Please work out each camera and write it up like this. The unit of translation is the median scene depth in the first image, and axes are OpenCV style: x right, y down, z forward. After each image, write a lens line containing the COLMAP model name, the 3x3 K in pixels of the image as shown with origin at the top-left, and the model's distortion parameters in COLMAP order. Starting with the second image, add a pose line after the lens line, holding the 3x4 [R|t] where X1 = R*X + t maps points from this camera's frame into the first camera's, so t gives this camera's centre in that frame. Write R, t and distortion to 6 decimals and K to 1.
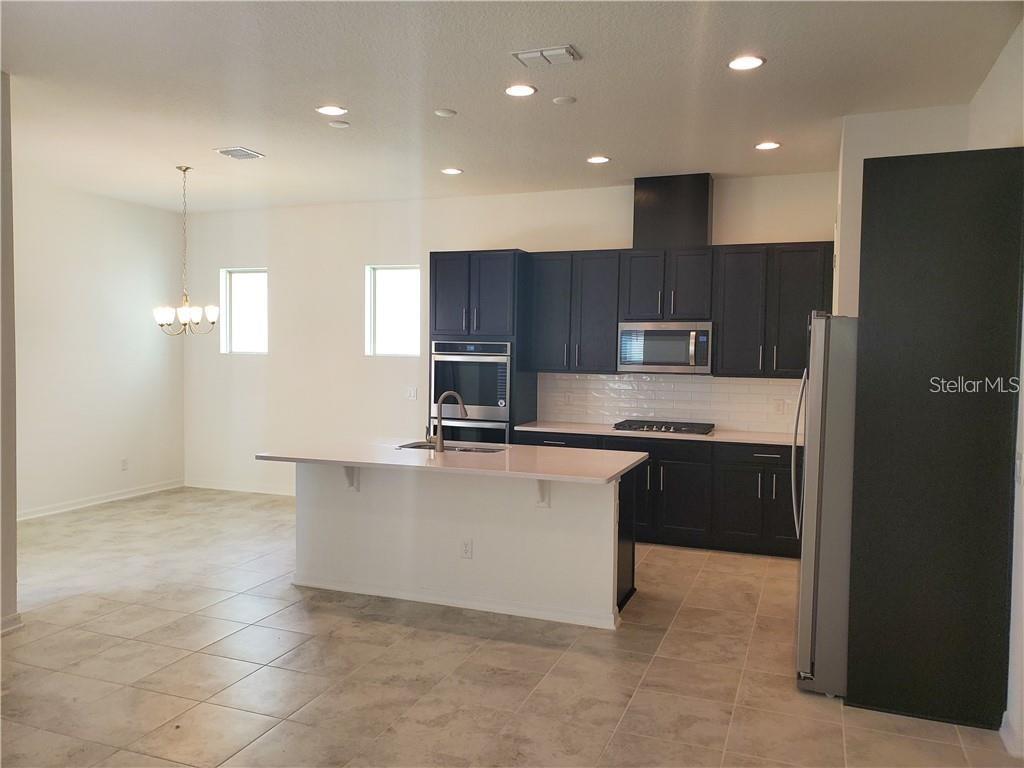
lens RADIAL K [[789.1, 0, 512.0], [0, 789.1, 384.0], [0, 0, 1]] dist [0.049923, -0.000336]
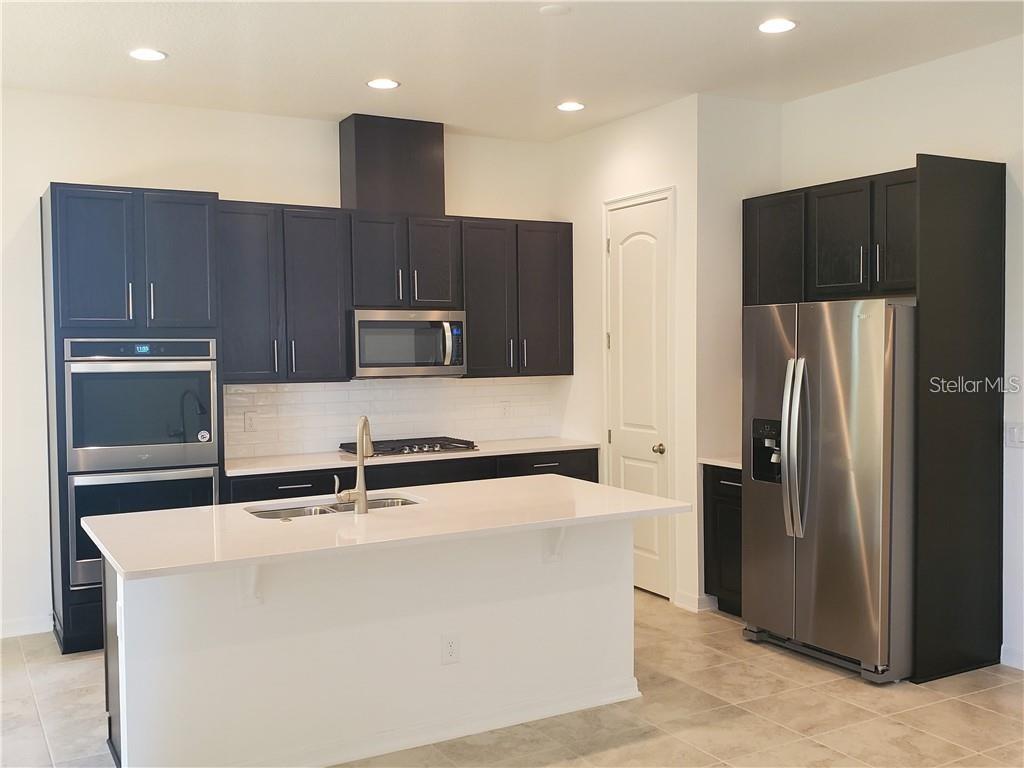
lens RADIAL K [[1002.5, 0, 512.0], [0, 1002.5, 384.0], [0, 0, 1]] dist [0.152037, -0.235030]
pose [[0.632540, -0.046904, 0.773107, -0.509311], [0.056812, 0.998286, 0.014083, -0.015366], [-0.772442, 0.035014, 0.634120, 0.317087]]
